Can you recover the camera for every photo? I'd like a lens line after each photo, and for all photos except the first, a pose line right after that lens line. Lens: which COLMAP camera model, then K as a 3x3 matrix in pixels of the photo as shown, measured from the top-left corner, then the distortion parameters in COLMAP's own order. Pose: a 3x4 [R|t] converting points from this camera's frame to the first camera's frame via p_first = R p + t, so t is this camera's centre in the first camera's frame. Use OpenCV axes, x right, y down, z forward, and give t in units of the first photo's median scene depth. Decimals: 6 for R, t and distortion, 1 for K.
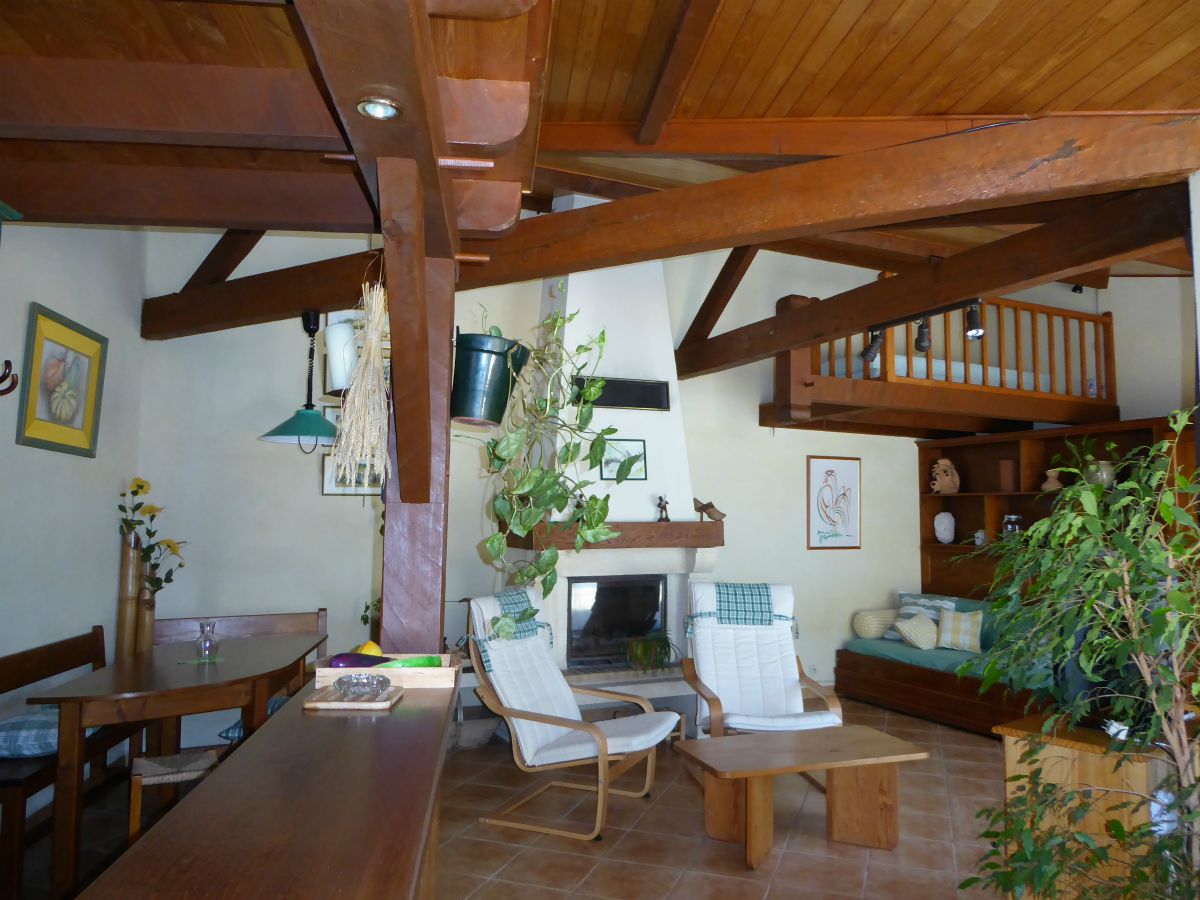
lens RADIAL K [[854.2, 0, 600.1], [0, 854.2, 432.1], [0, 0, 1]] dist [-0.001633, -0.030338]
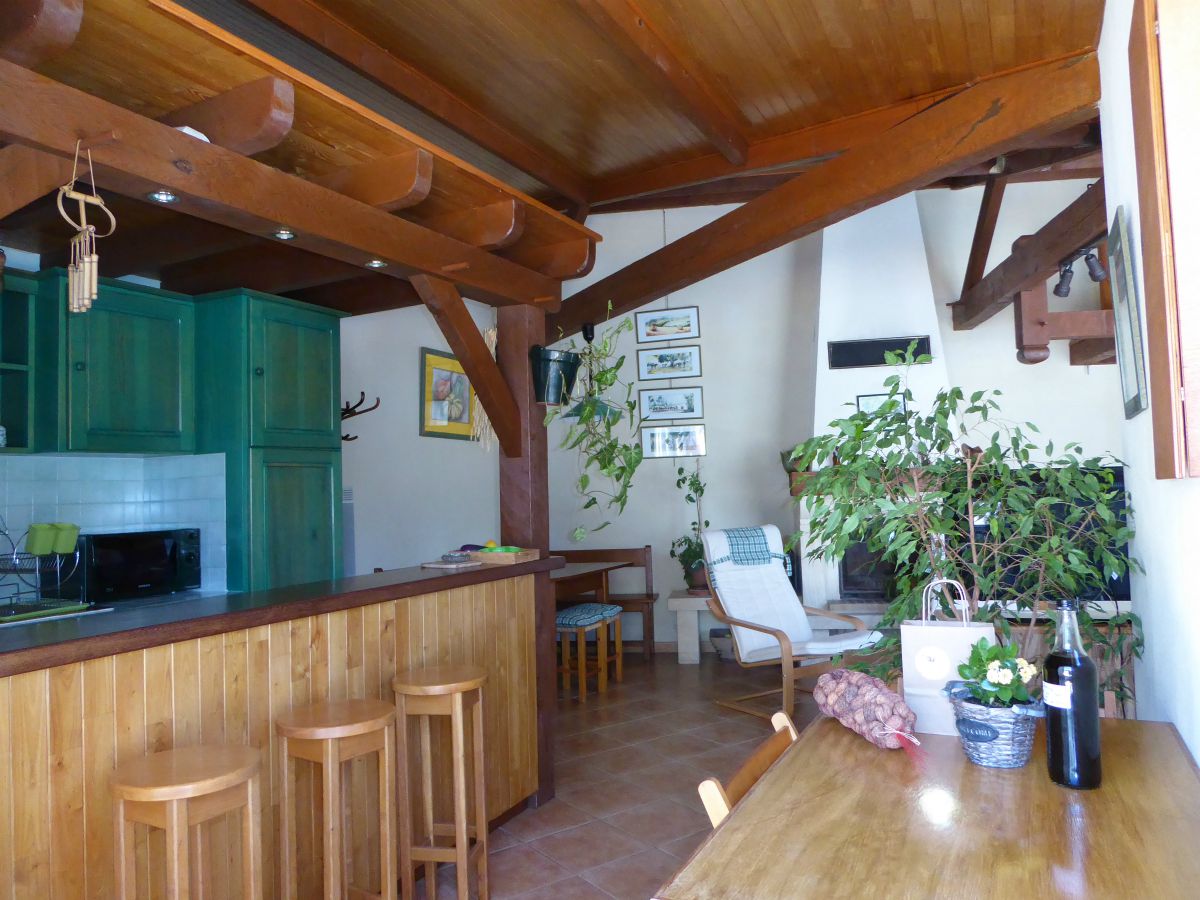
lens RADIAL K [[854.2, 0, 600.1], [0, 854.2, 432.1], [0, 0, 1]] dist [-0.001633, -0.030338]
pose [[0.826981, -0.067887, -0.558116, 0.451377], [0.089064, 0.995967, 0.010823, 0.017706], [0.555130, -0.058659, 0.829692, -0.142216]]
